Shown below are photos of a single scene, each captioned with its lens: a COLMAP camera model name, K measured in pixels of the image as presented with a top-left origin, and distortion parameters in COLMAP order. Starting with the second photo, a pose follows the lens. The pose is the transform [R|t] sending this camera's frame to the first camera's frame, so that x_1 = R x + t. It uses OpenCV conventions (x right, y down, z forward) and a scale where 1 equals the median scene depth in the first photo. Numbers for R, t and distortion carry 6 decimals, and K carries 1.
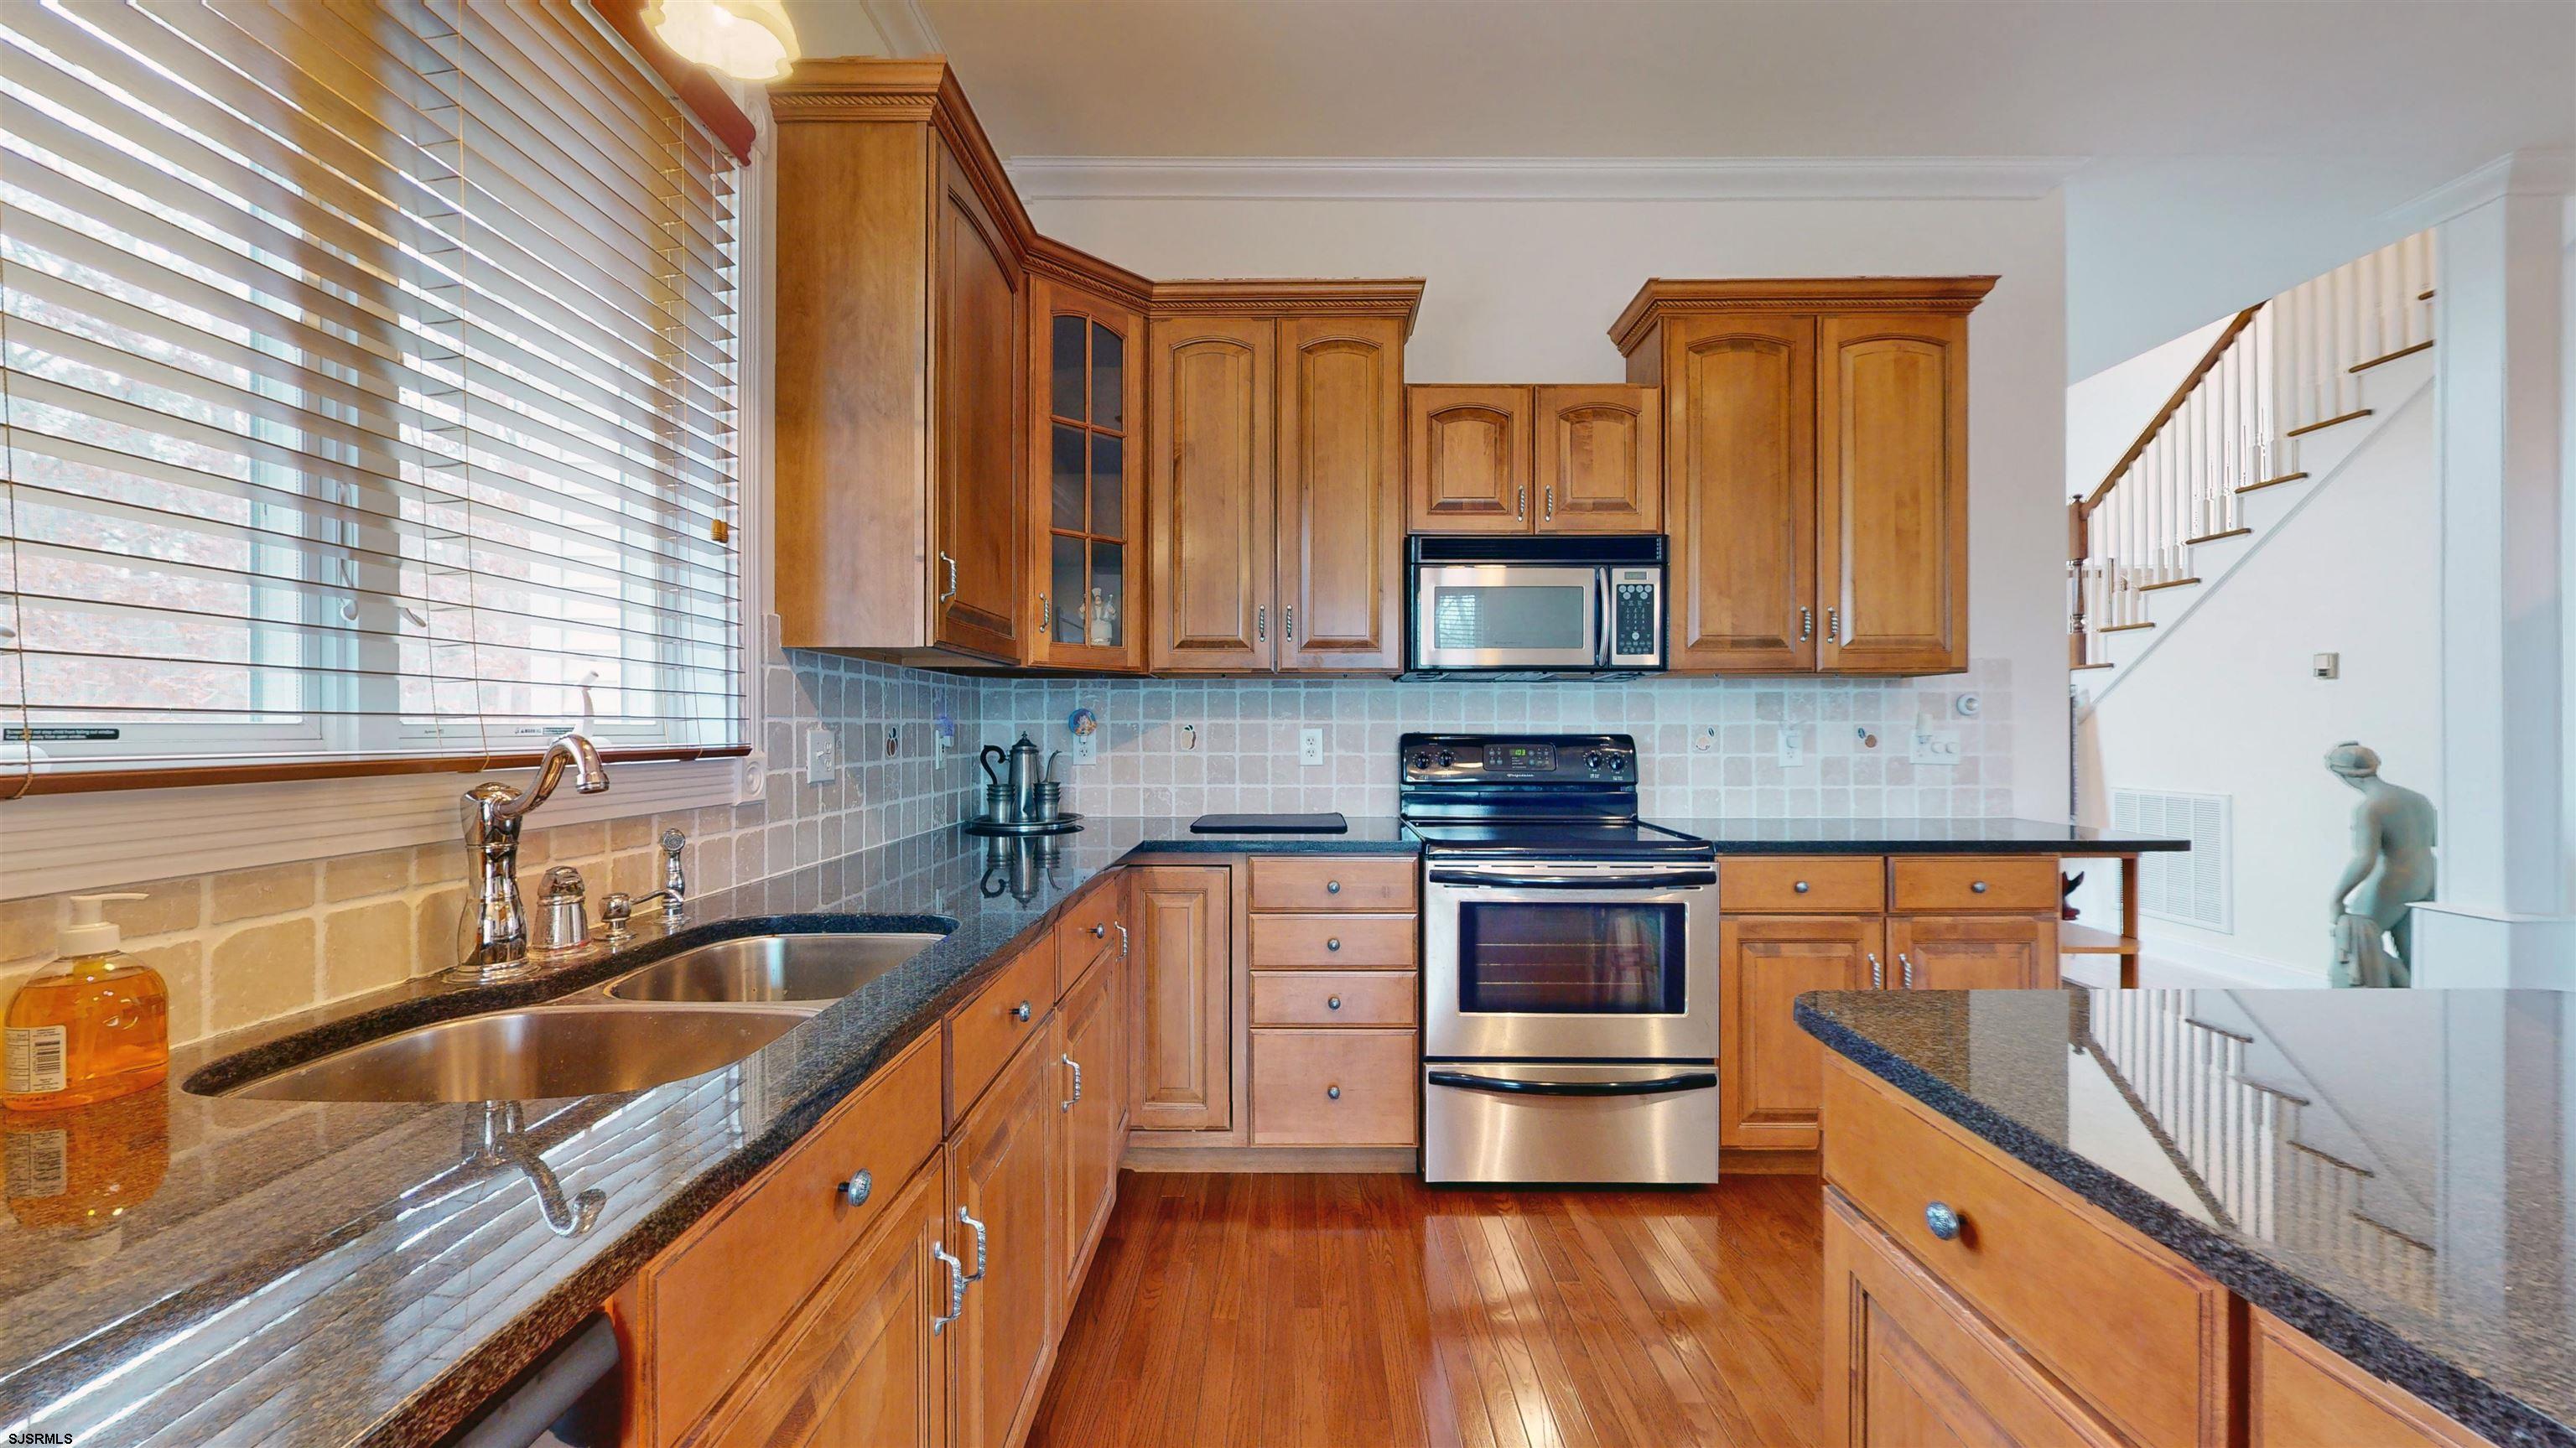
lens RADIAL K [[946.2, 0, 1288.0], [0, 946.2, 724.0], [0, 0, 1]] dist [0.001662, -0.000058]
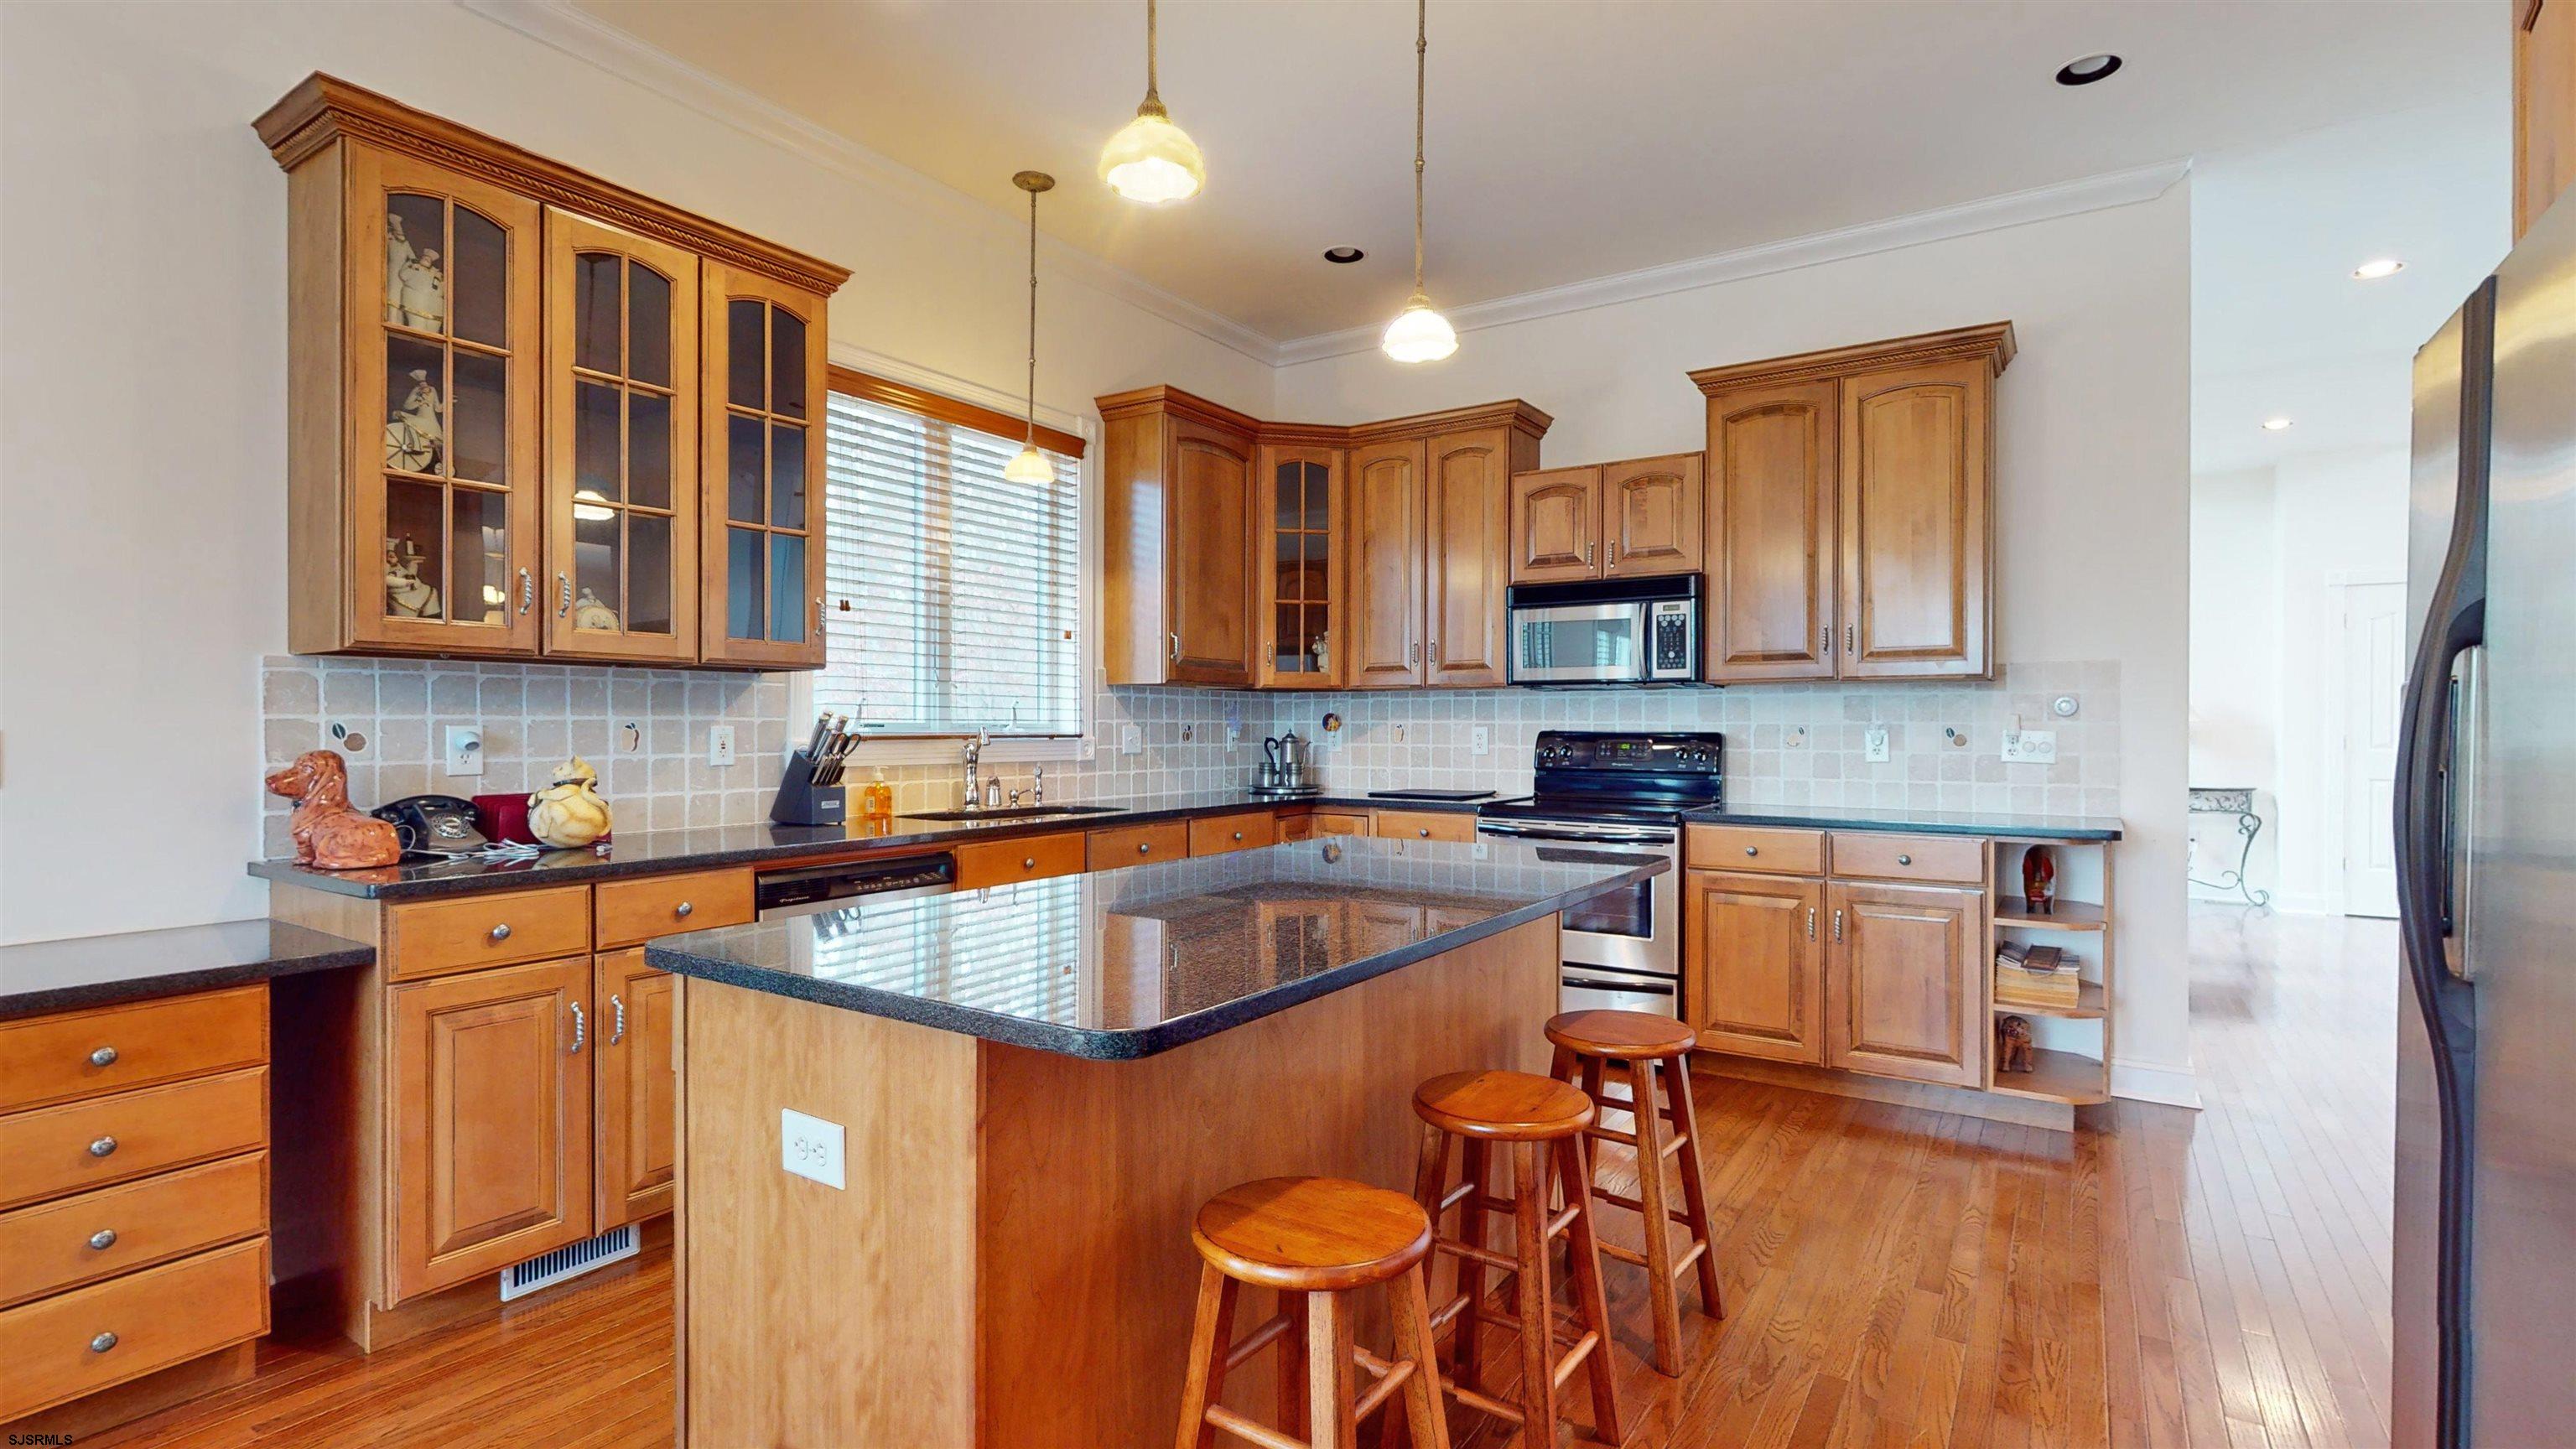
lens RADIAL K [[1196.8, 0, 1288.0], [0, 1196.8, 724.5], [0, 0, 1]] dist [0.000347, -0.000064]
pose [[0.836247, 0.001888, -0.548349, 0.803043], [-0.001425, 0.999998, 0.001269, -0.000607], [0.548351, -0.000280, 0.836249, -0.619105]]
